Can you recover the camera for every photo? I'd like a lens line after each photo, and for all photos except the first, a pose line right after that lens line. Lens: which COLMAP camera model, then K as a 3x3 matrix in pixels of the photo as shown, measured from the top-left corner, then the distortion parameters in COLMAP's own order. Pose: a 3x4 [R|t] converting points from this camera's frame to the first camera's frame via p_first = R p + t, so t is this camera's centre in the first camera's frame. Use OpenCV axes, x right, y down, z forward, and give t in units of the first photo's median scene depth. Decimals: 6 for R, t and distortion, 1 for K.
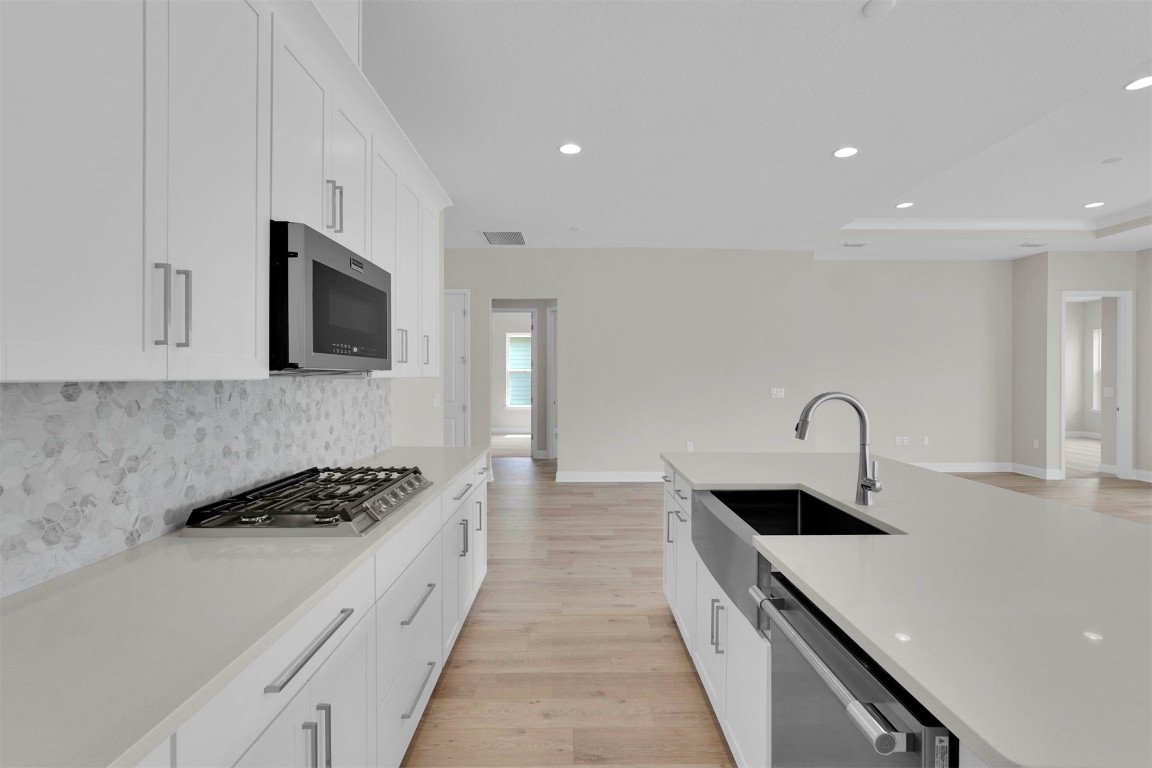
lens RADIAL K [[519.9, 0, 580.1], [0, 519.9, 377.0], [0, 0, 1]] dist [-0.007260, 0.003428]
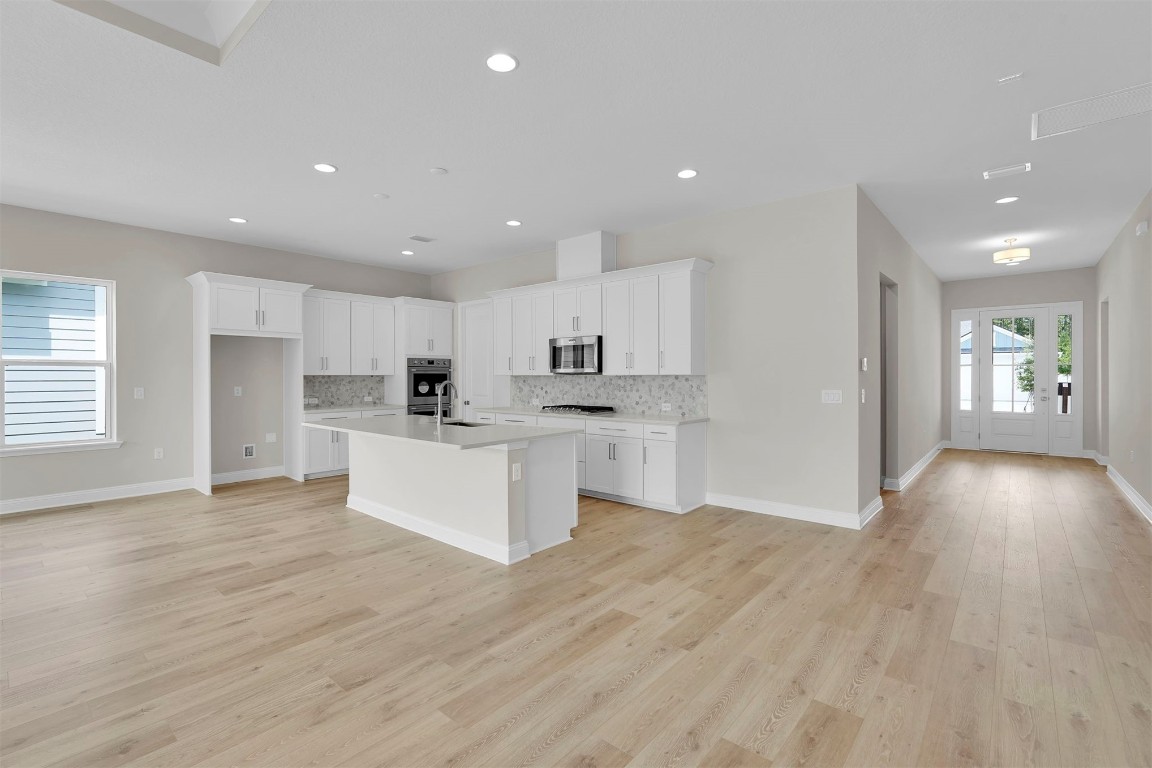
lens RADIAL K [[519.9, 0, 573.9], [0, 519.9, 379.5], [0, 0, 1]] dist [-0.007260, 0.003428]
pose [[-0.664738, 0.005710, -0.747055, 1.852295], [0.001347, 0.999978, 0.006445, 0.008200], [0.747075, 0.003278, -0.664731, 2.924116]]
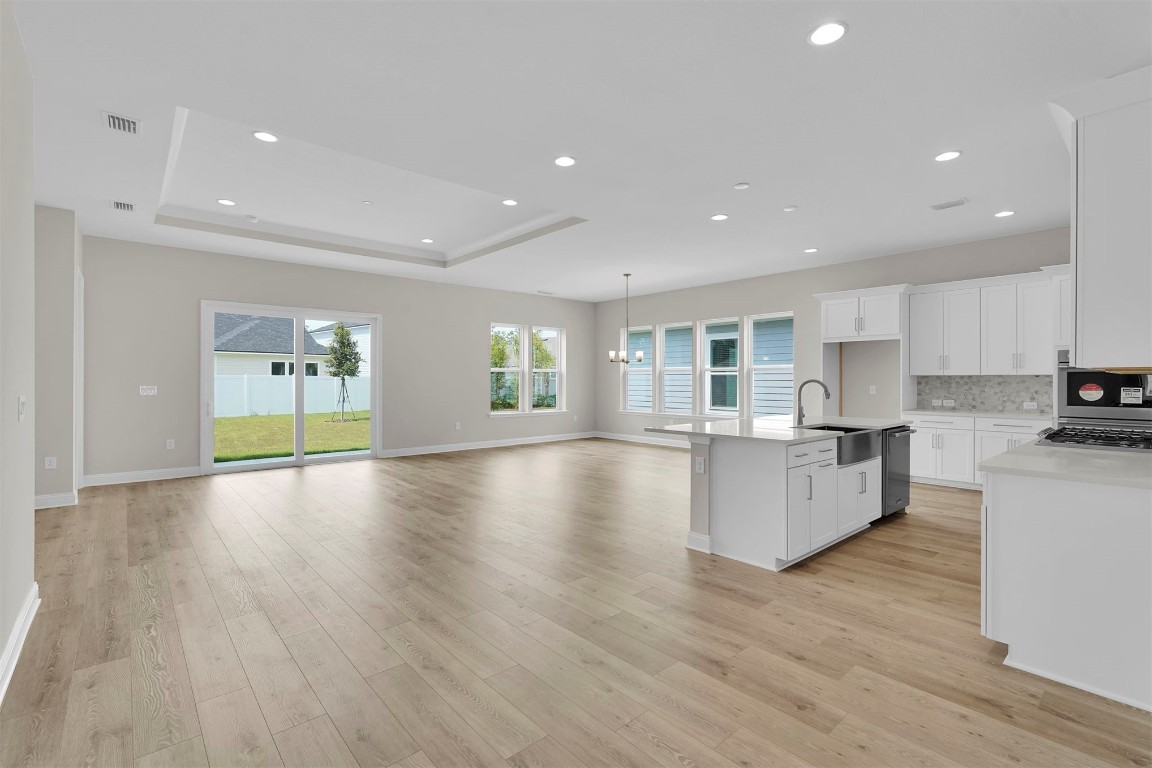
lens RADIAL K [[519.9, 0, 581.3], [0, 519.9, 380.5], [0, 0, 1]] dist [-0.007260, 0.003428]
pose [[-0.650731, -0.003245, 0.759301, -0.602863], [-0.002080, 0.999995, 0.002490, 0.029782], [-0.759305, 0.000041, -0.650735, 3.139638]]
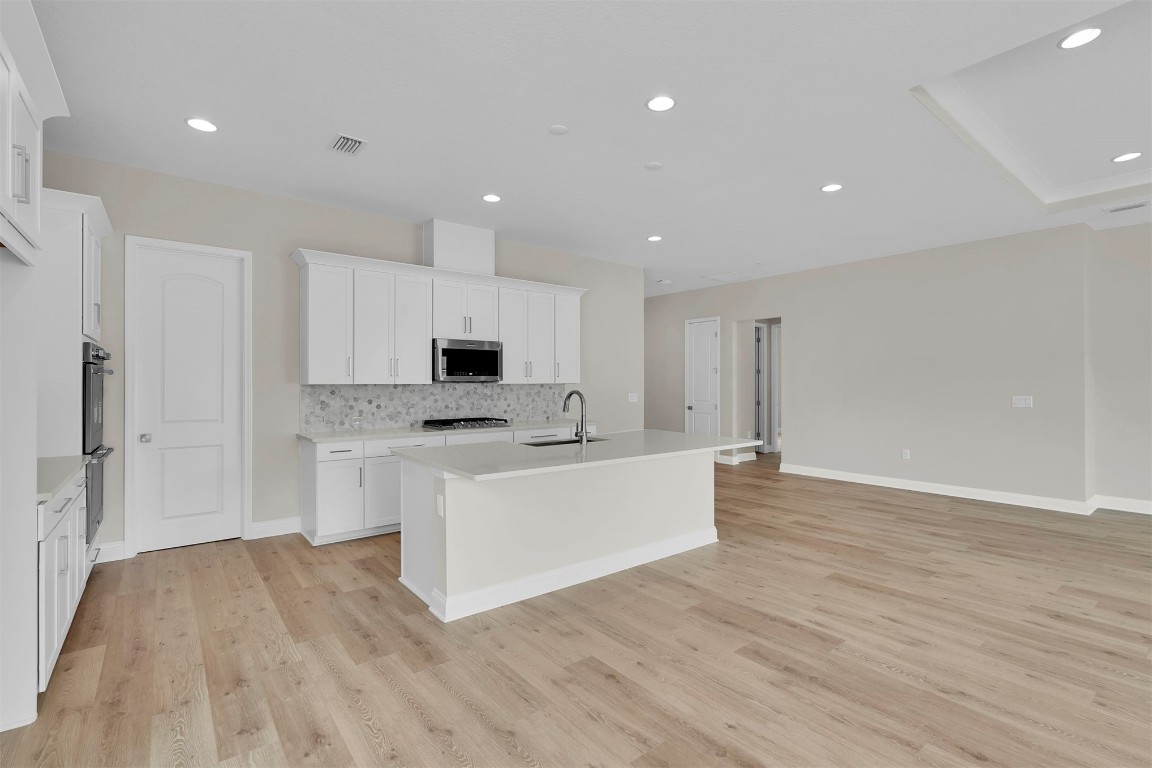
lens RADIAL K [[519.9, 0, 582.0], [0, 519.9, 387.5], [0, 0, 1]] dist [-0.007260, 0.003428]
pose [[0.616837, 0.004142, -0.787080, 2.022675], [0.001445, 0.999979, 0.006395, 0.005841], [0.787090, -0.005082, 0.616818, -0.267430]]
